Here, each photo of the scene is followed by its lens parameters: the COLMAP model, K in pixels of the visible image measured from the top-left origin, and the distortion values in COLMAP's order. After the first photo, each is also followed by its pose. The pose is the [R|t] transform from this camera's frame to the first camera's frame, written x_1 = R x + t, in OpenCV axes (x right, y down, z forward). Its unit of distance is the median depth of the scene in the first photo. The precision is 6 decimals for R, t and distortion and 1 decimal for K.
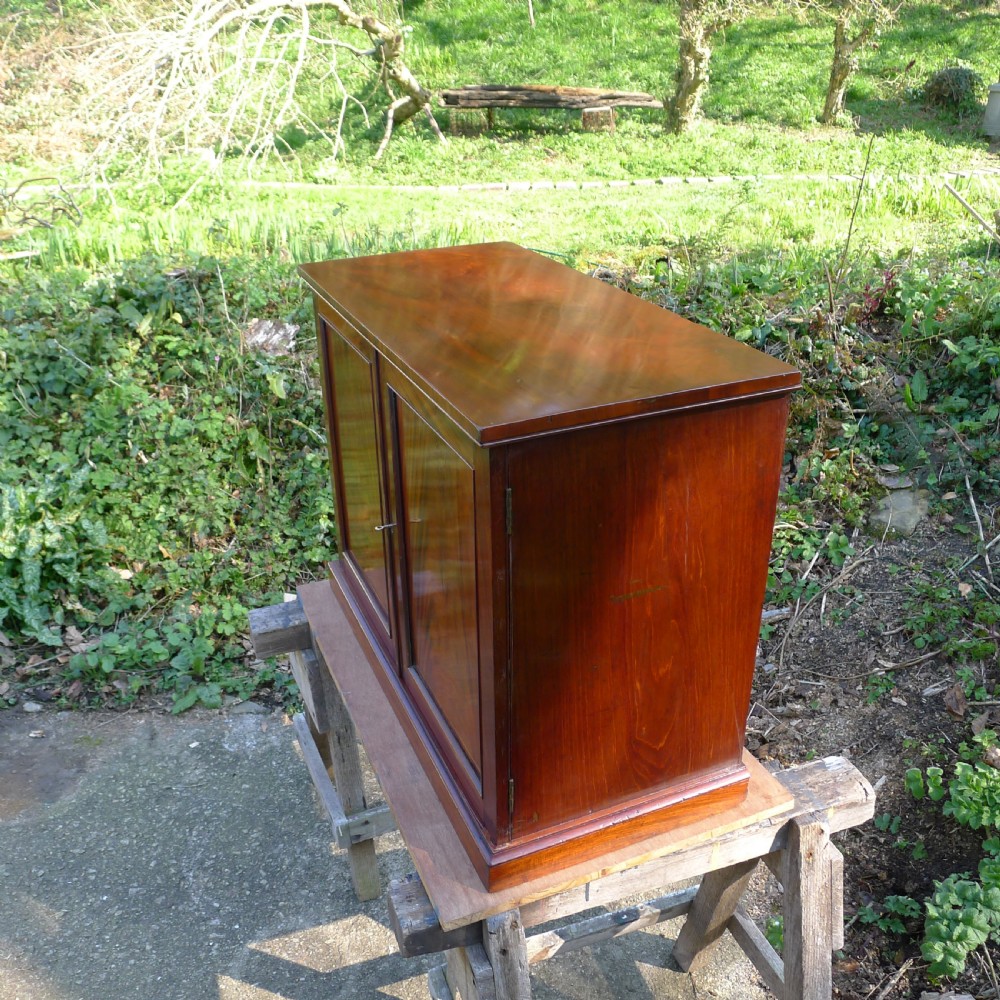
lens RADIAL K [[945.1, 0, 481.4], [0, 945.1, 499.2], [0, 0, 1]] dist [-0.045021, 0.000000]
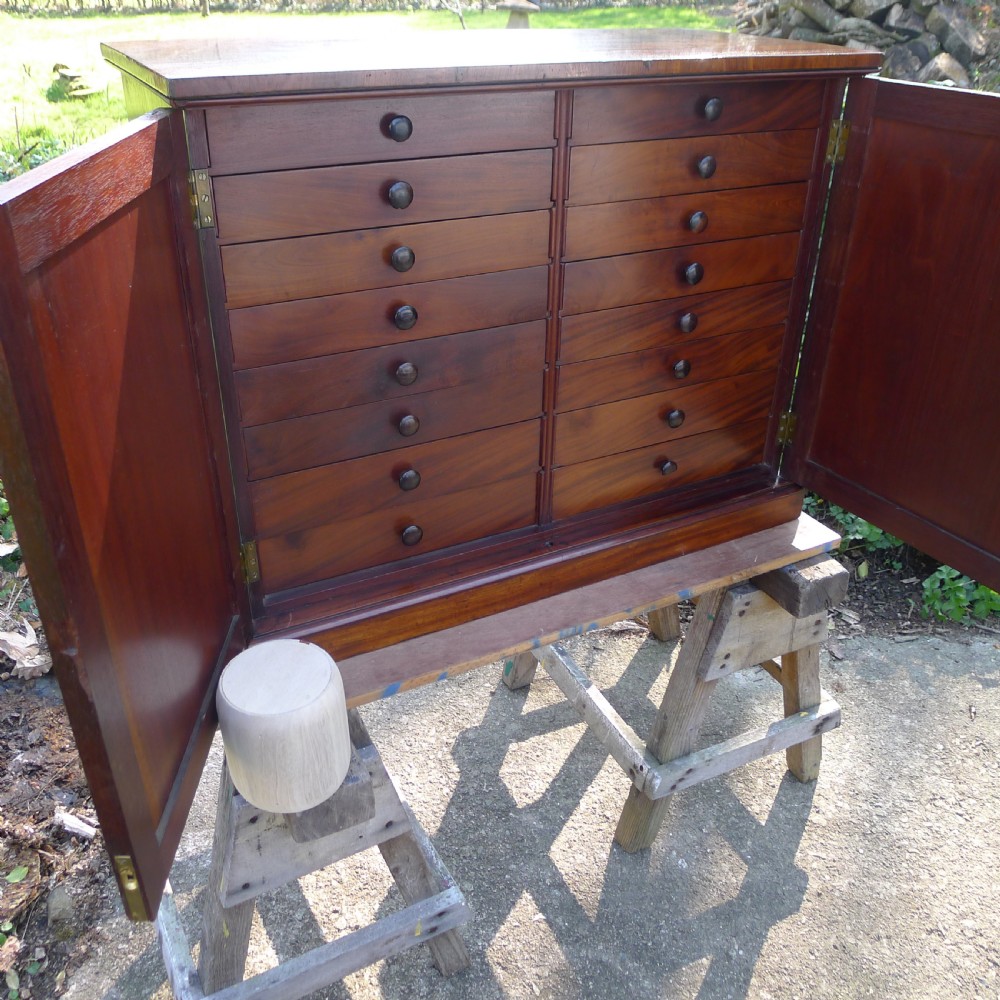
lens RADIAL K [[945.1, 0, 493.2], [0, 945.1, 499.1], [0, 0, 1]] dist [-0.045021, 0.000000]
pose [[-0.093916, -0.480806, 0.871783, -0.374909], [0.430713, 0.769844, 0.470985, -0.121872], [-0.897589, 0.419721, 0.134789, 0.455467]]
